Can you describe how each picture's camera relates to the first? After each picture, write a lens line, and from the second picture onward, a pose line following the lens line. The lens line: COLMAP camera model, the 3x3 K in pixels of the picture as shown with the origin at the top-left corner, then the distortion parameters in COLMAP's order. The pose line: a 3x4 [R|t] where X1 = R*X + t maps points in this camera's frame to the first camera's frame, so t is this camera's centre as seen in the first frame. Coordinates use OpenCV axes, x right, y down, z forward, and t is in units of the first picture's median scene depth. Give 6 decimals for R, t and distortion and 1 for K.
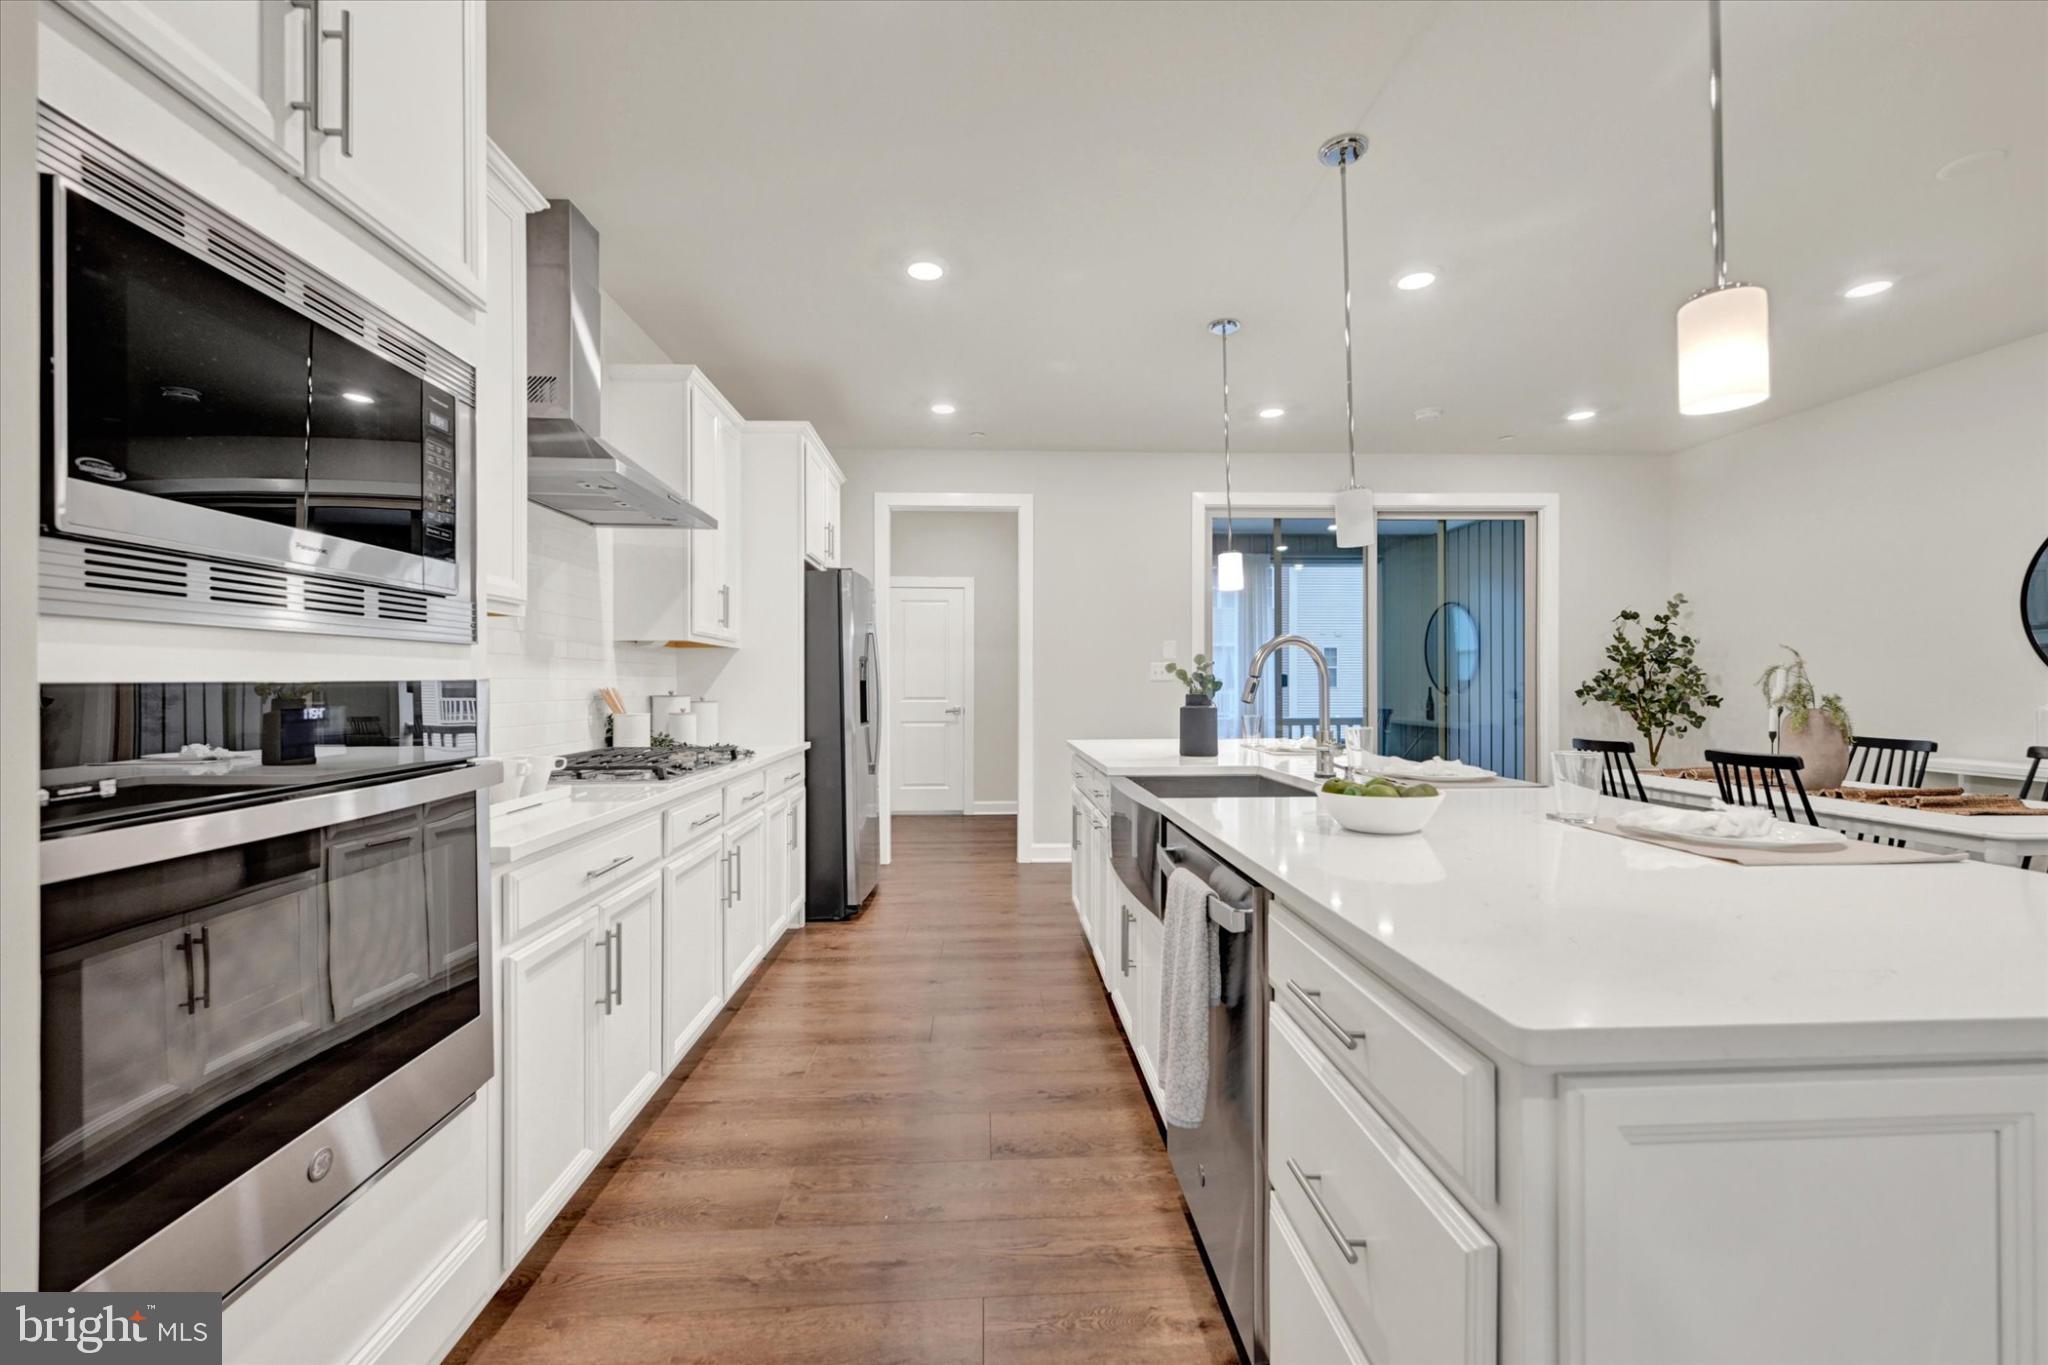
lens RADIAL K [[832.3, 0, 1023.7], [0, 832.3, 671.3], [0, 0, 1]] dist [0.005799, -0.001028]
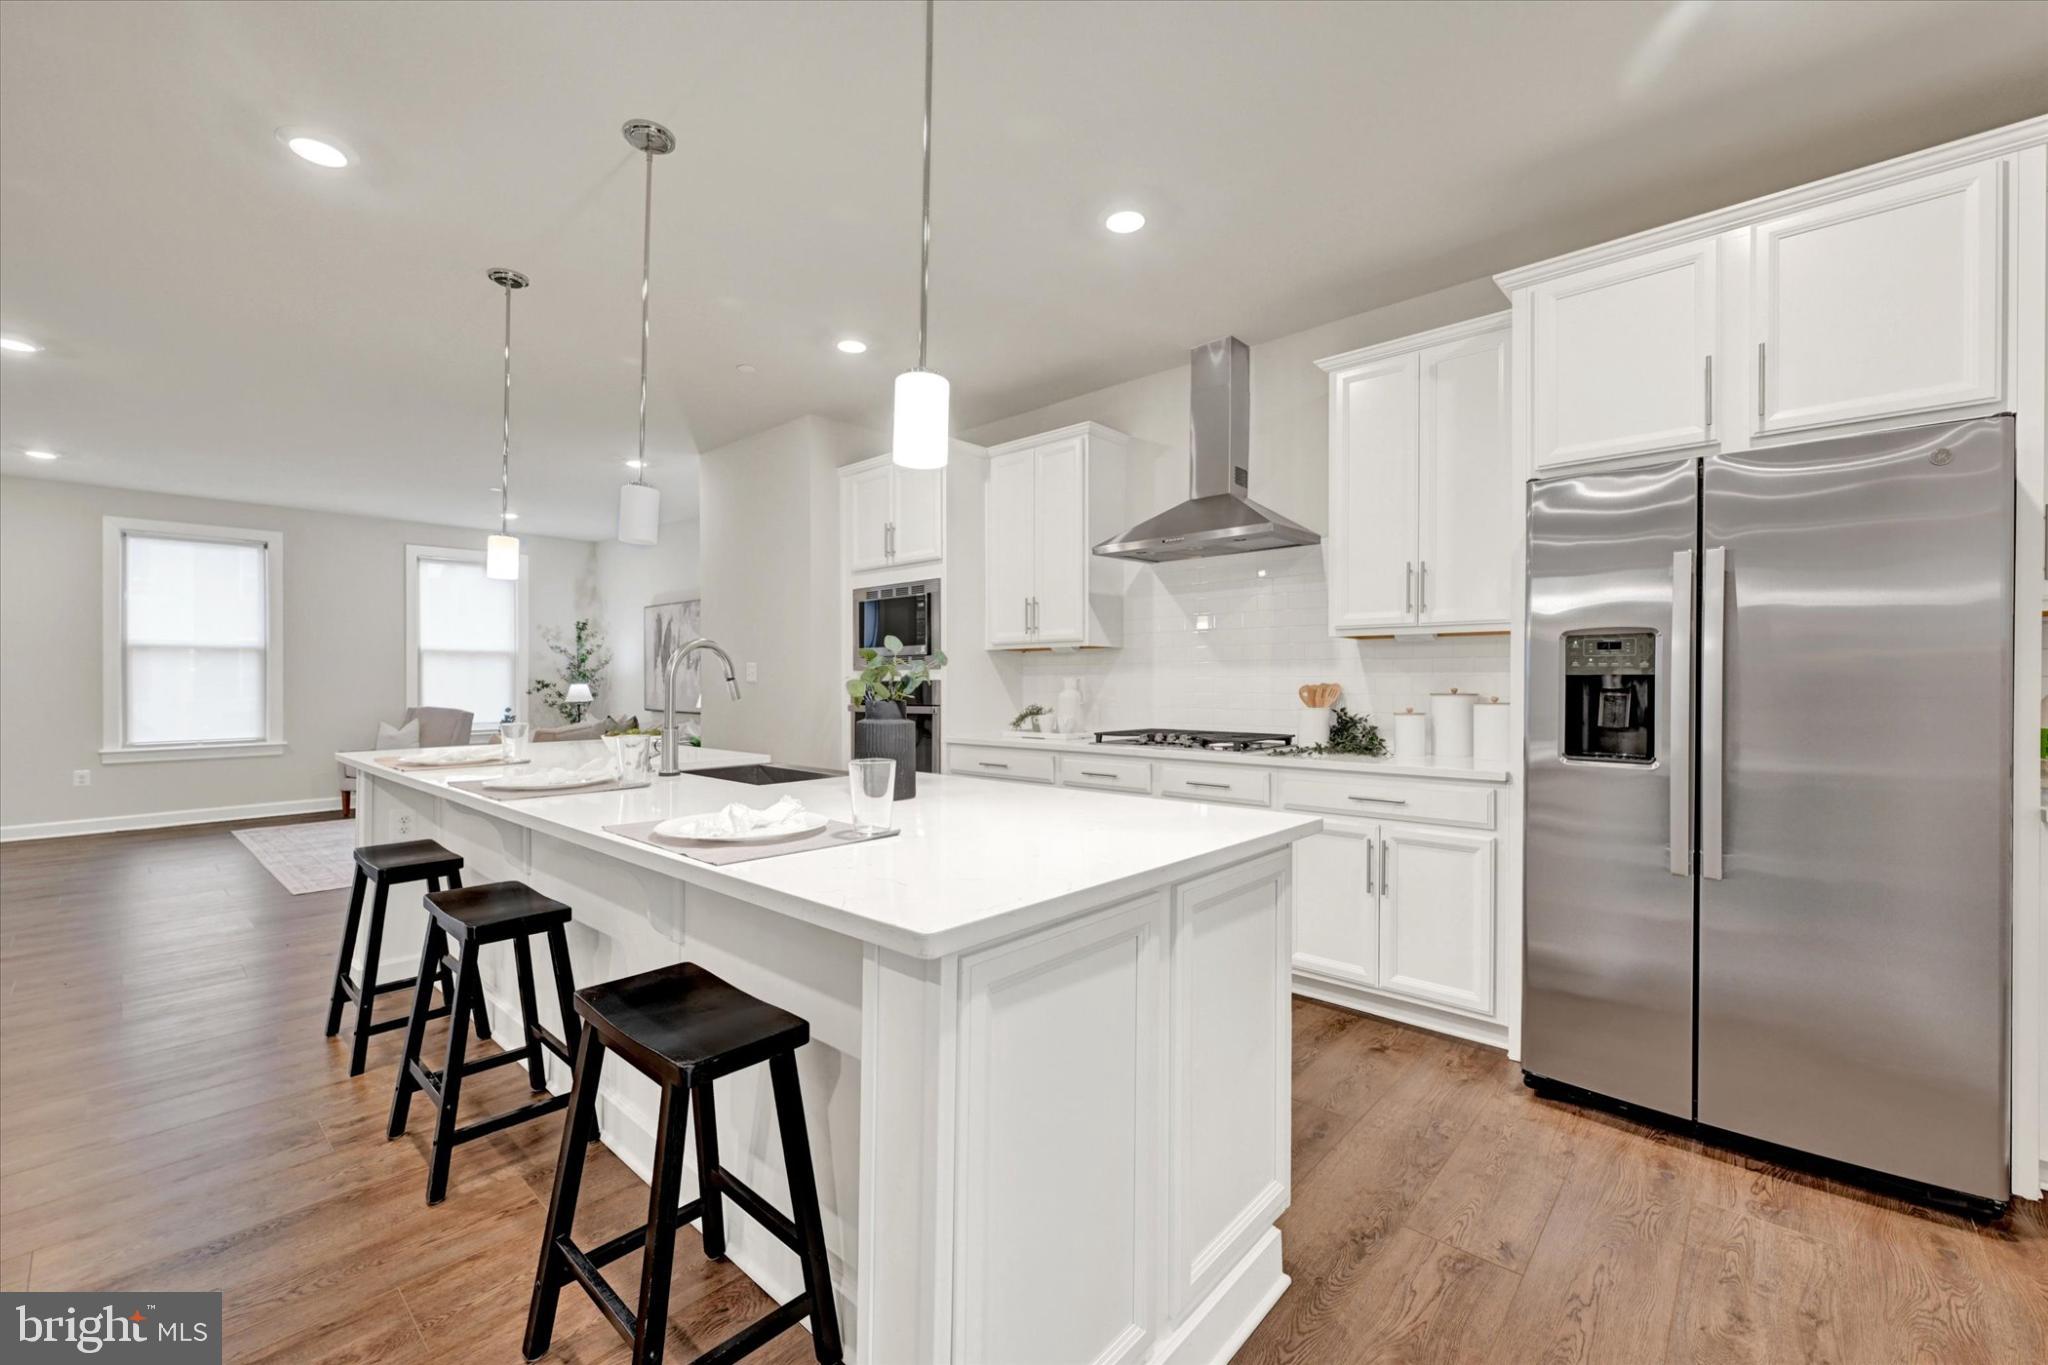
lens RADIAL K [[832.3, 0, 1021.3], [0, 832.3, 676.6], [0, 0, 1]] dist [0.005799, -0.001028]
pose [[-0.709681, -0.000708, -0.704523, 0.581427], [0.013116, 0.999813, -0.014217, 0.021152], [0.704401, -0.019331, -0.709539, 1.526924]]
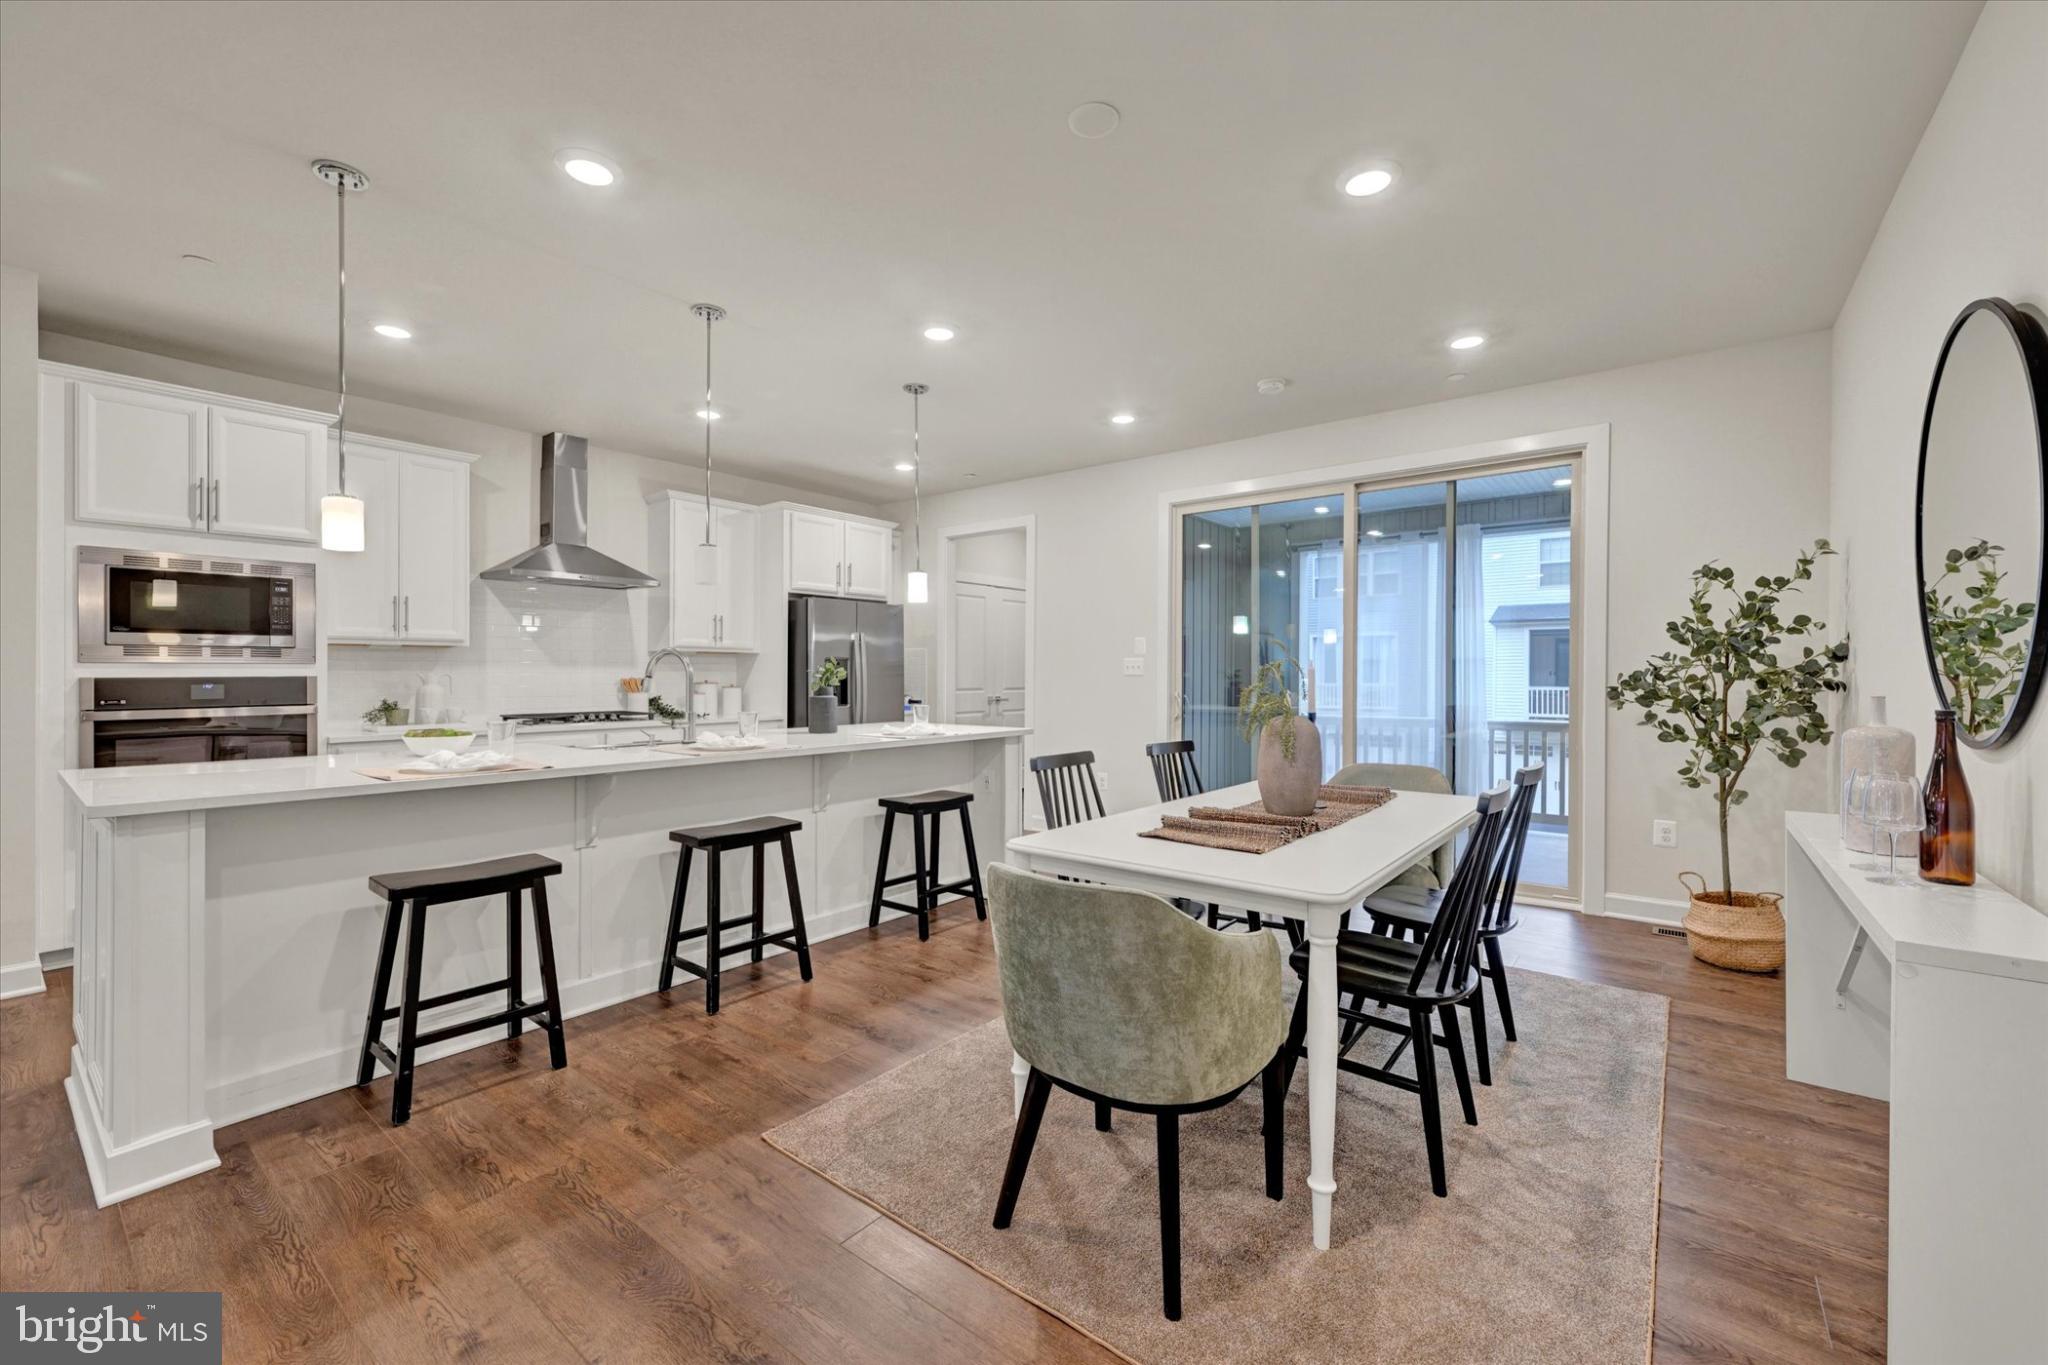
lens RADIAL K [[832.3, 0, 1022.5], [0, 832.3, 673.6], [0, 0, 1]] dist [0.005799, -0.001028]
pose [[0.752137, 0.003254, -0.658999, 1.338495], [0.007492, 0.999881, 0.013487, -0.007955], [0.658964, -0.015081, 0.752023, 0.202834]]
